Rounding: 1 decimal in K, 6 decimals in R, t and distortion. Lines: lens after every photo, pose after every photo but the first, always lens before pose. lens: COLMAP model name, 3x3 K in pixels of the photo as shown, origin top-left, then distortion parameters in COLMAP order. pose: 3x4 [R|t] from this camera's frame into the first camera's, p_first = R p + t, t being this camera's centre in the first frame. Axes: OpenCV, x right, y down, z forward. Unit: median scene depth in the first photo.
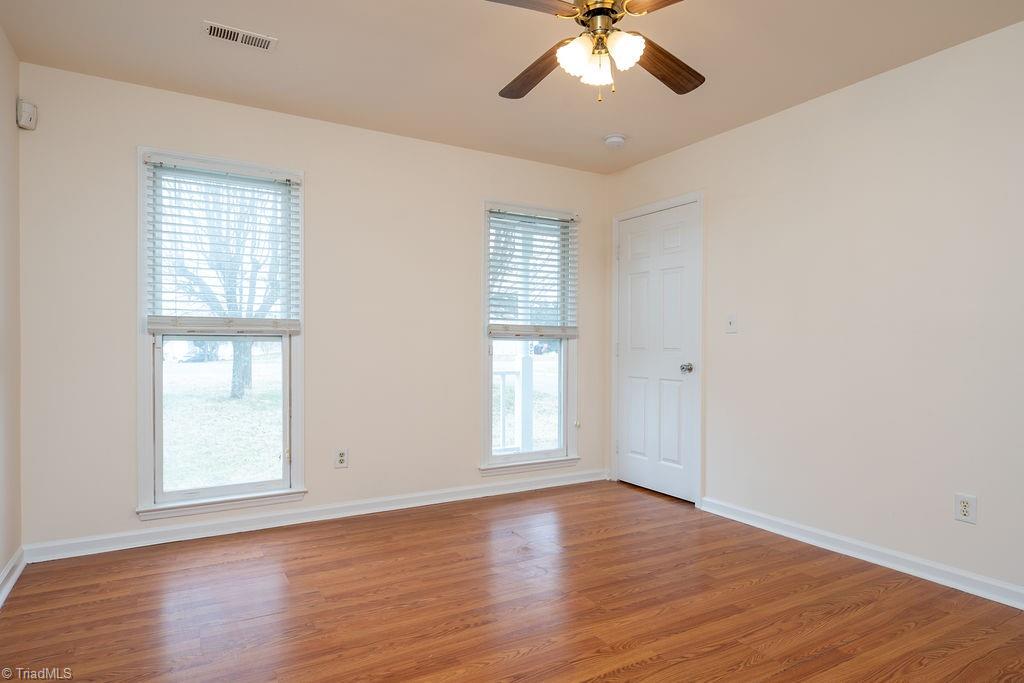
lens RADIAL K [[588.4, 0, 512.1], [0, 588.4, 340.6], [0, 0, 1]] dist [0.005299, 0.000440]
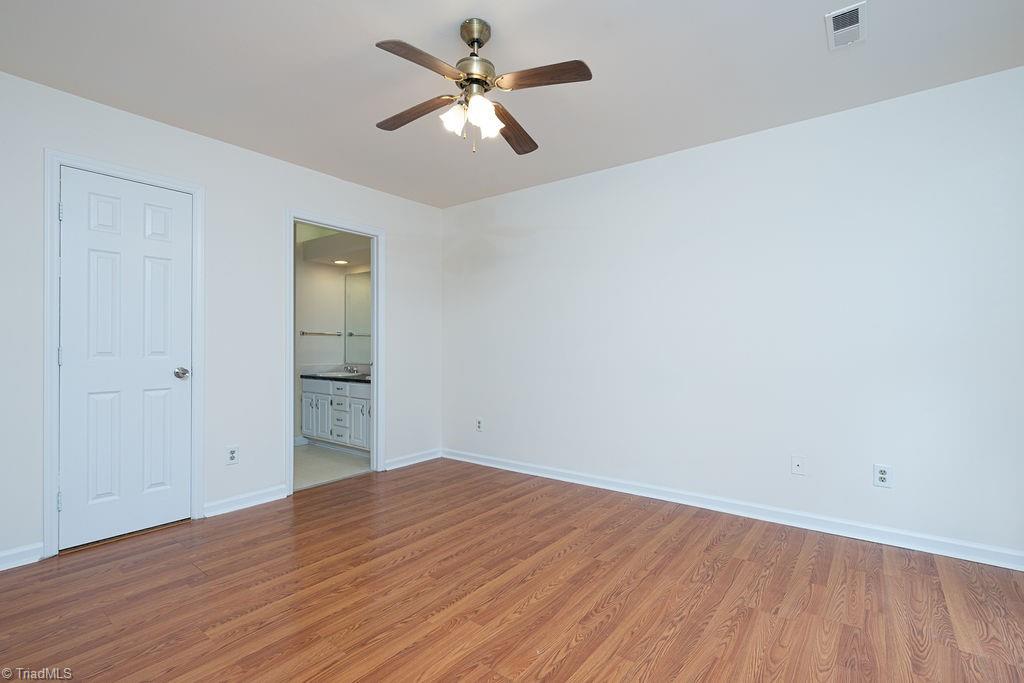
lens RADIAL K [[474.9, 0, 512.0], [0, 474.9, 341.6], [0, 0, 1]] dist [-0.000078, -0.000021]
pose [[-0.926114, -0.005241, -0.377207, 0.436981], [-0.001325, 0.999943, -0.010639, -0.010082], [0.377241, -0.009353, -0.926068, 1.890016]]
